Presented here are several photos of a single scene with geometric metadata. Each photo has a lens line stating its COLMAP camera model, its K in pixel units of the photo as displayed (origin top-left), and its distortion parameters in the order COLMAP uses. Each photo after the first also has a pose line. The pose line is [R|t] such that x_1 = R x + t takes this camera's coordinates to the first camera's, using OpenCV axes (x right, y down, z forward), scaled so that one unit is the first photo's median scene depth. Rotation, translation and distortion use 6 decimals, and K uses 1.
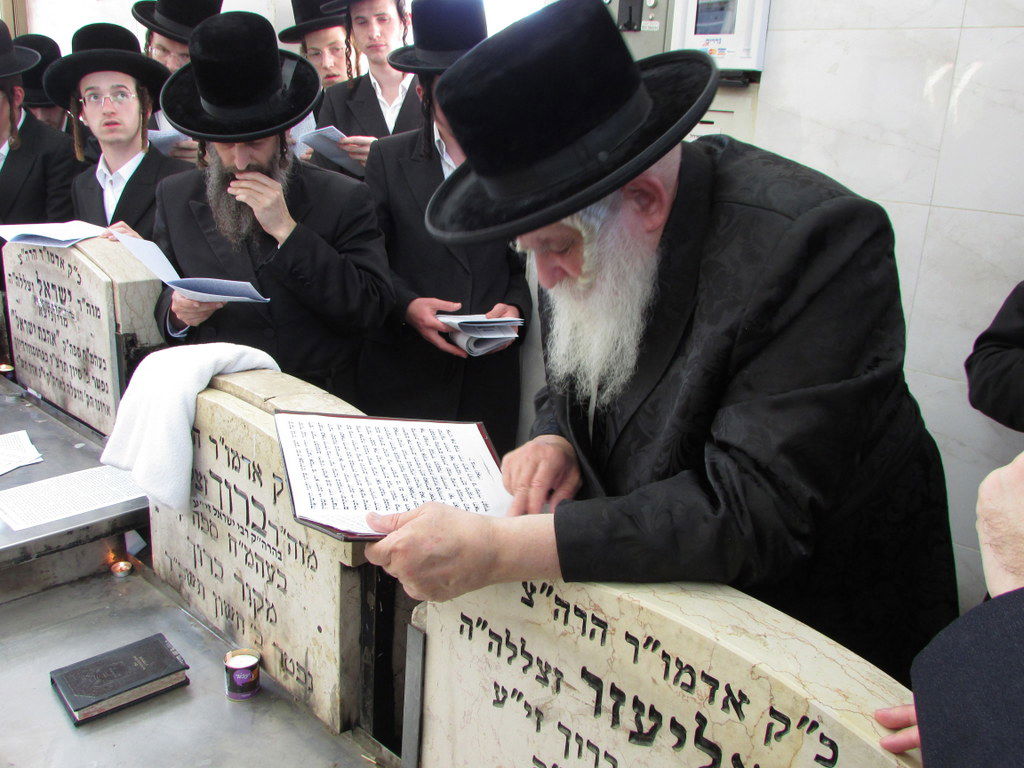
lens RADIAL K [[903.2, 0, 509.9], [0, 903.2, 381.5], [0, 0, 1]] dist [-0.019356, -0.007712]
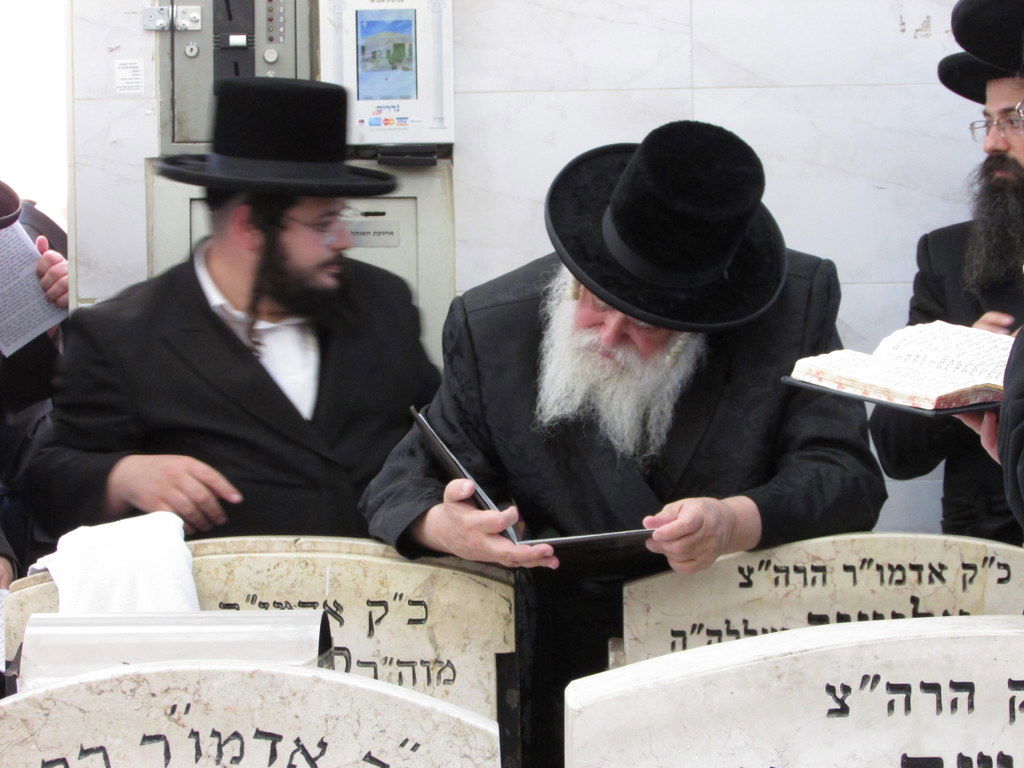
lens RADIAL K [[5449.7, 0, 512.0], [0, 5449.7, 384.0], [0, 0, 1]] dist [-0.173638, 0.000000]
pose [[0.718622, -0.080383, 0.690739, -5.561642], [0.251522, 0.956093, -0.150412, 1.068441], [-0.648320, 0.281825, 0.707287, -4.304143]]
